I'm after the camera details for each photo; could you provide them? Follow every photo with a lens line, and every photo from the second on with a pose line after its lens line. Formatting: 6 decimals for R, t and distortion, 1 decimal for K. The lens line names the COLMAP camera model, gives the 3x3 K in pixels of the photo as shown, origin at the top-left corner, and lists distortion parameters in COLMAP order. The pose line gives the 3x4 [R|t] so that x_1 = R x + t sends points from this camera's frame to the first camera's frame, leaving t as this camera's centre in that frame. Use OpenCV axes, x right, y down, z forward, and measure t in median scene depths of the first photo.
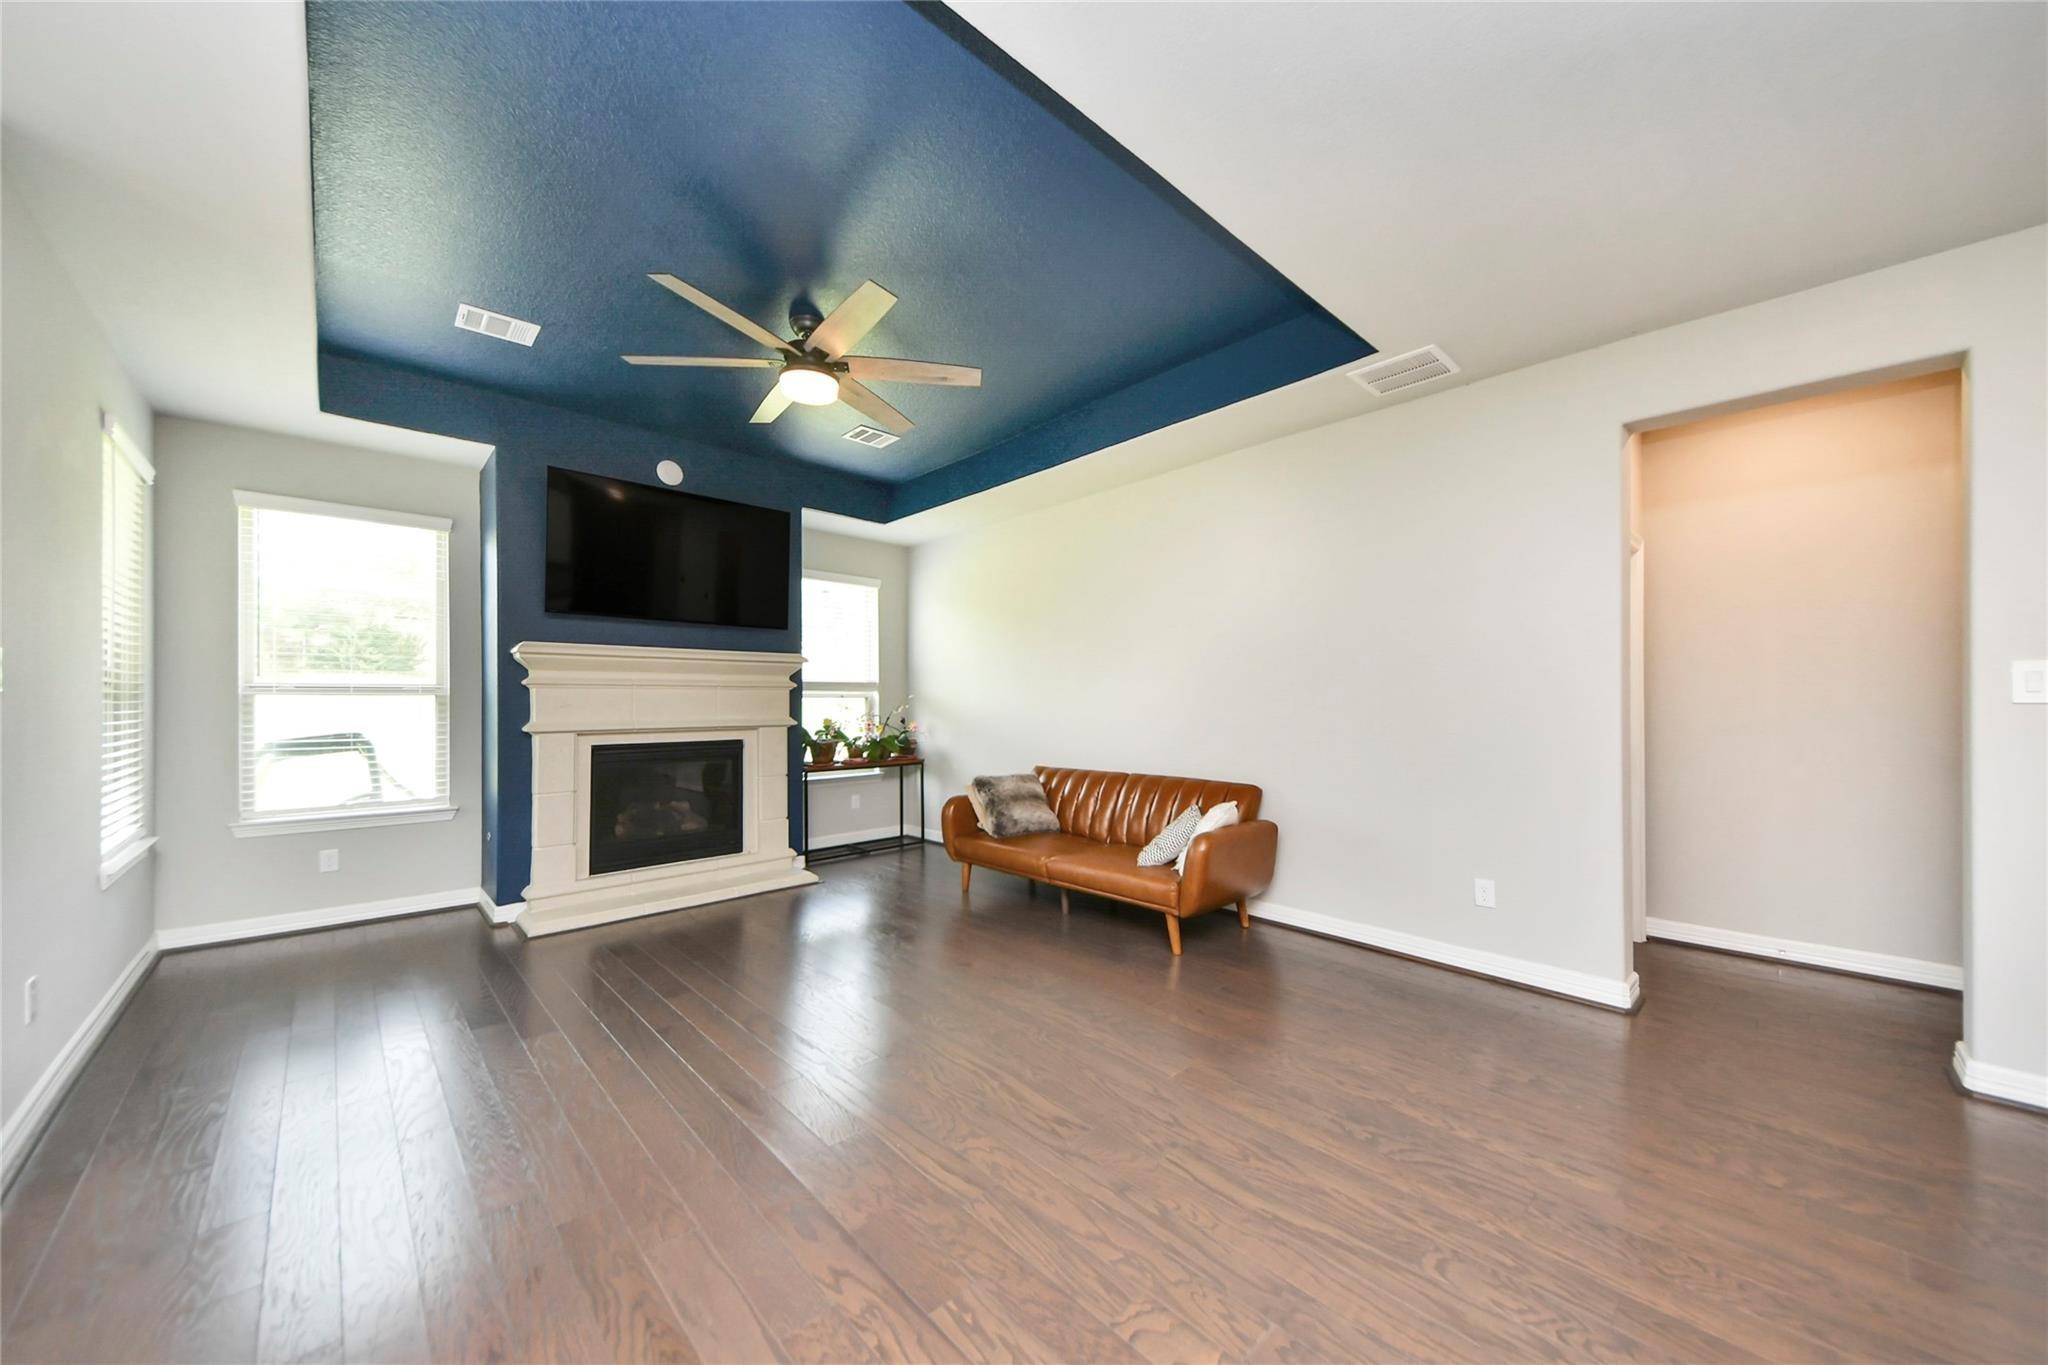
lens RADIAL K [[735.2, 0, 1034.6], [0, 735.2, 695.2], [0, 0, 1]] dist [0.023817, -0.007588]
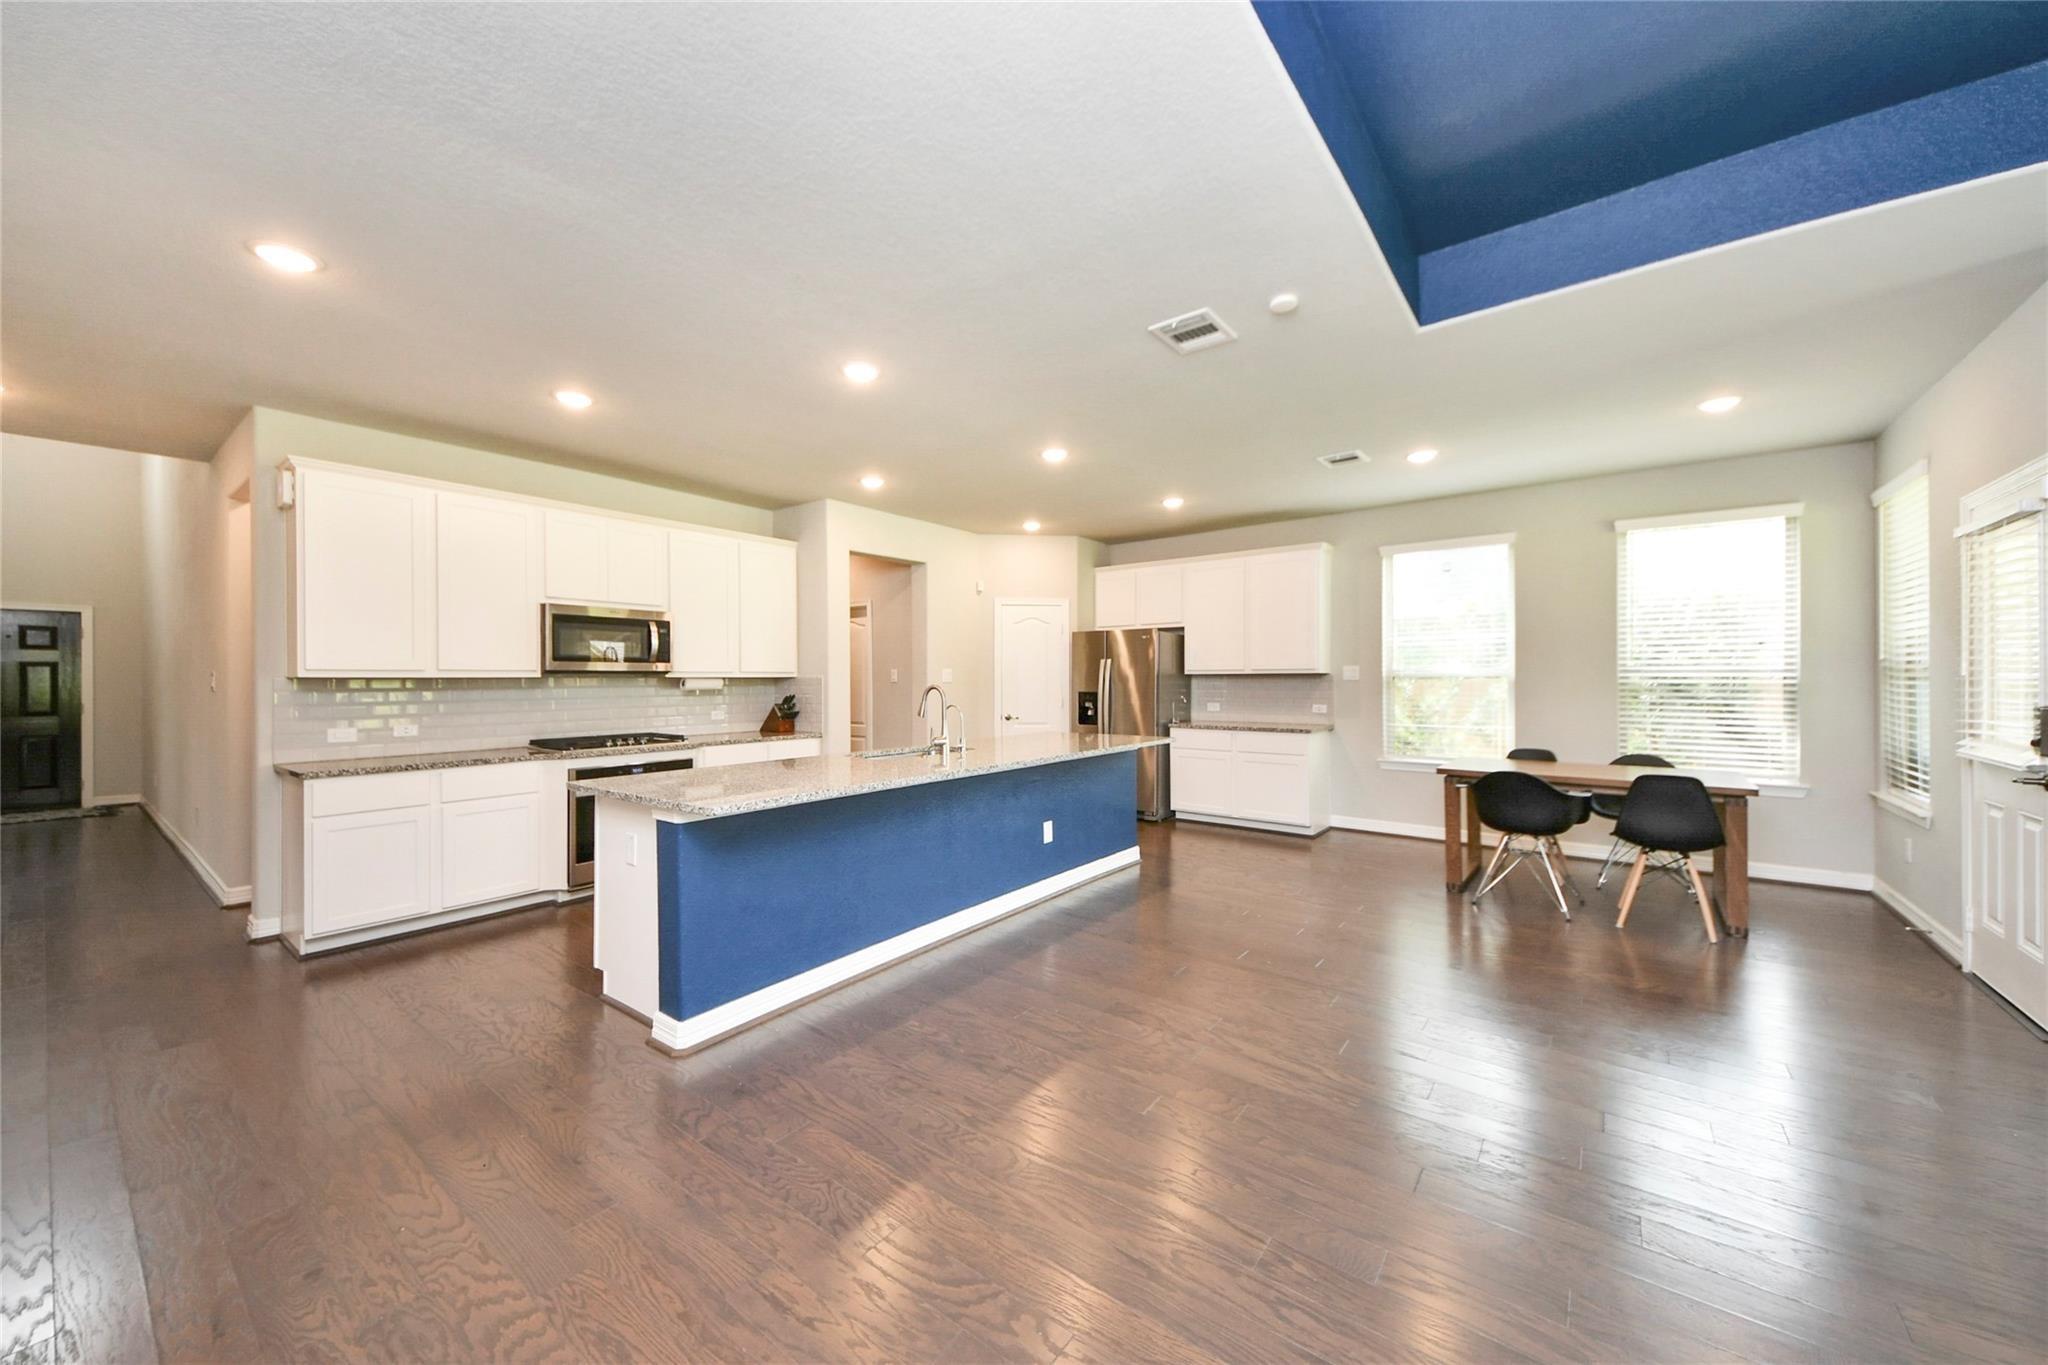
lens RADIAL K [[735.2, 0, 1005.9], [0, 735.2, 684.4], [0, 0, 1]] dist [0.023817, -0.007588]
pose [[-0.991843, 0.009748, -0.127091, 0.238843], [0.009558, 0.999952, 0.002101, -0.008194], [0.127106, 0.000869, -0.991889, 0.752511]]
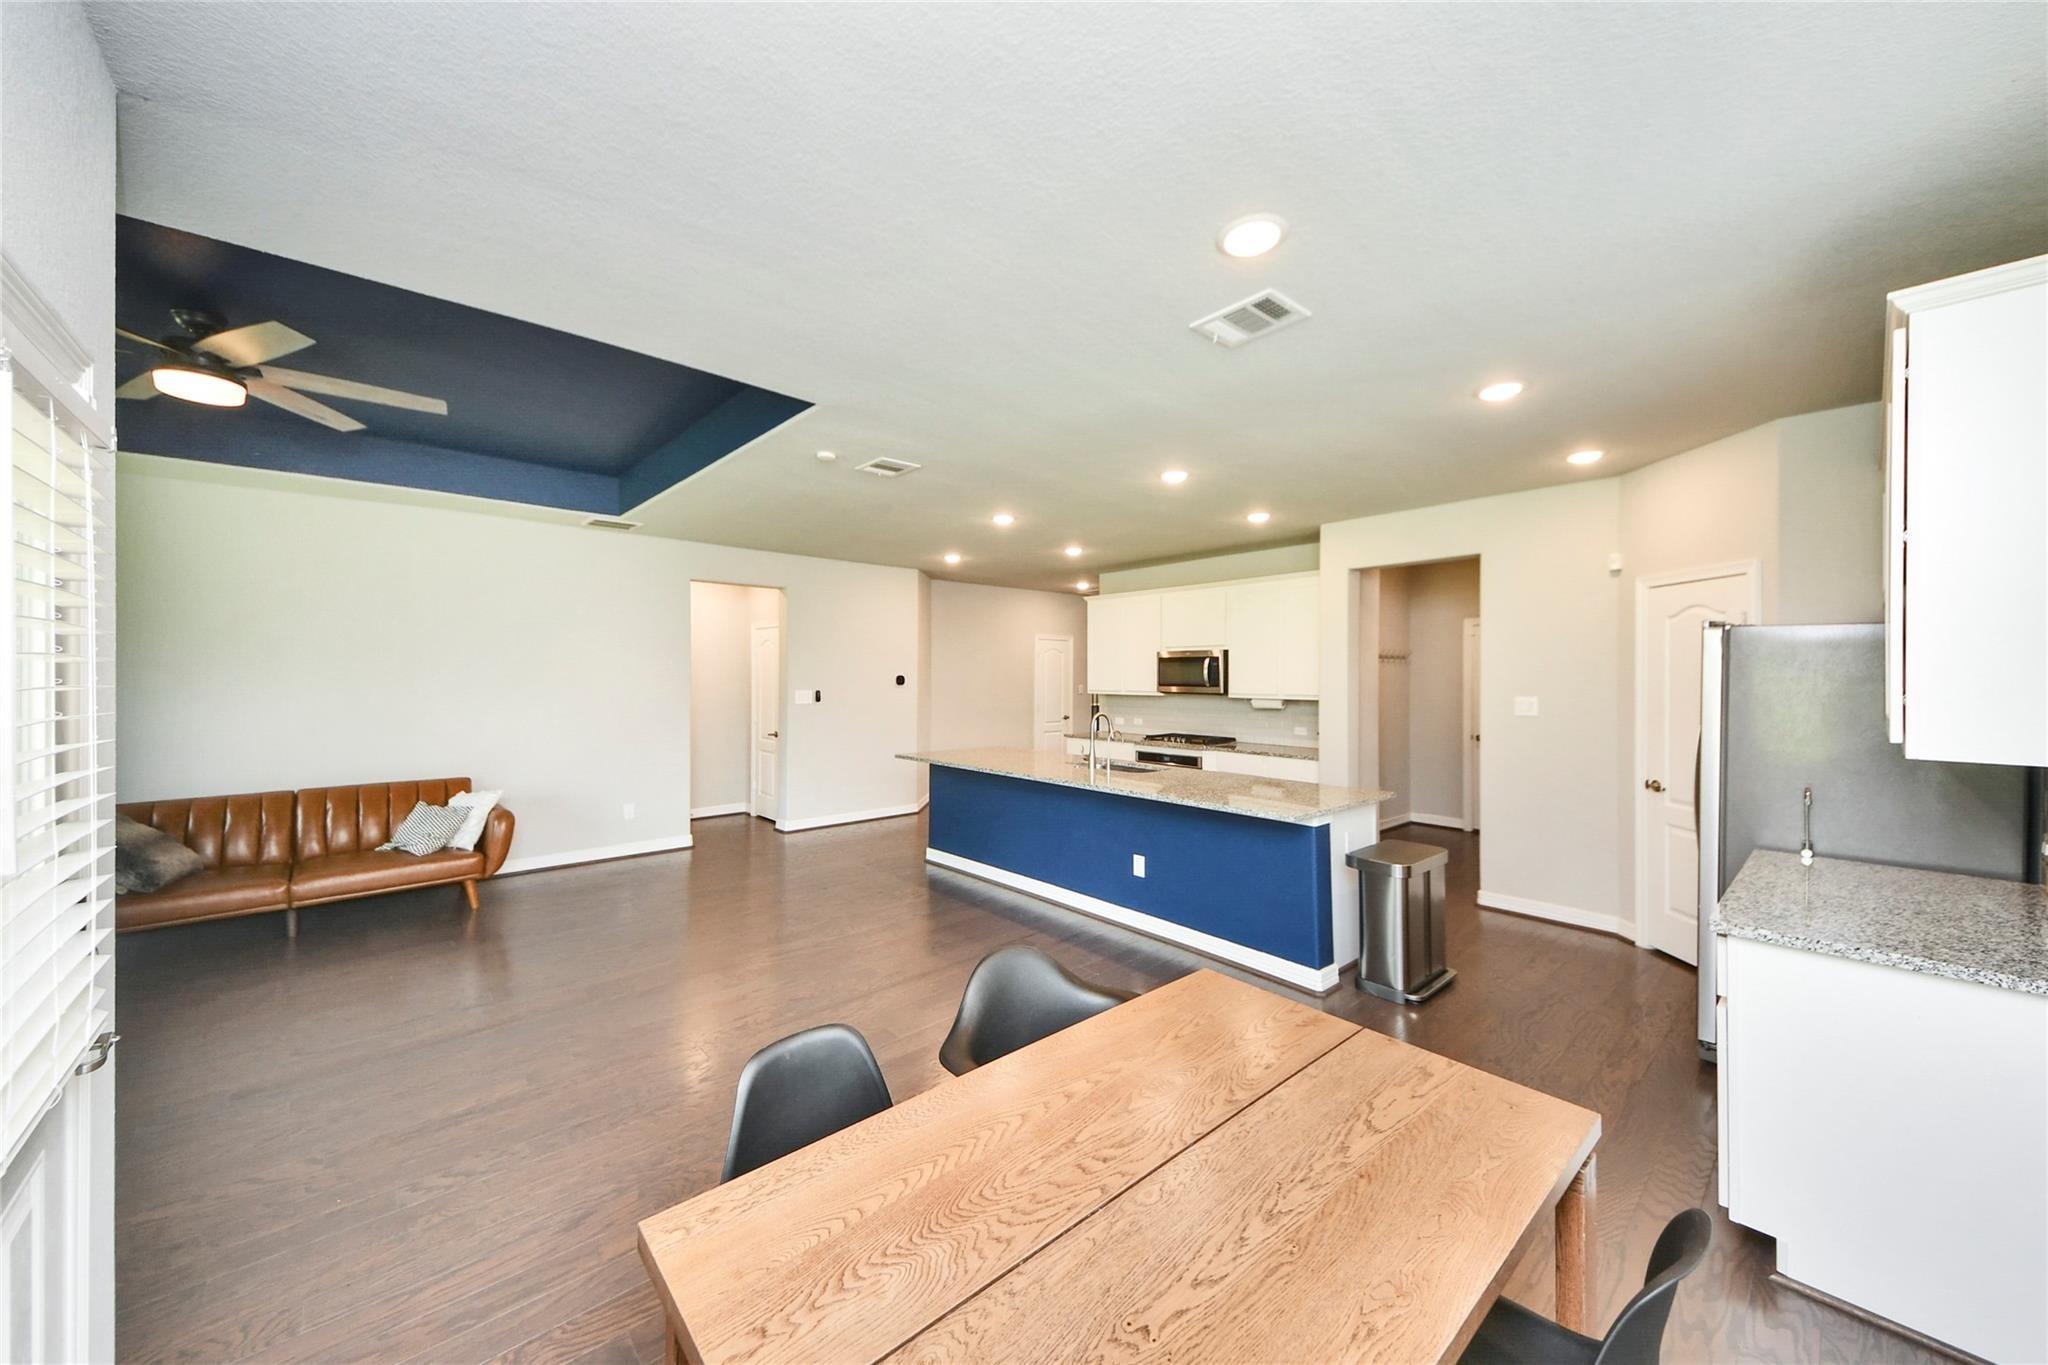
lens RADIAL K [[735.2, 0, 1028.1], [0, 735.2, 675.5], [0, 0, 1]] dist [0.023817, -0.007588]
pose [[0.053688, 0.004000, 0.998550, -0.831030], [-0.010011, 0.999944, -0.003468, -0.054396], [-0.998508, -0.009810, 0.053725, -0.040468]]
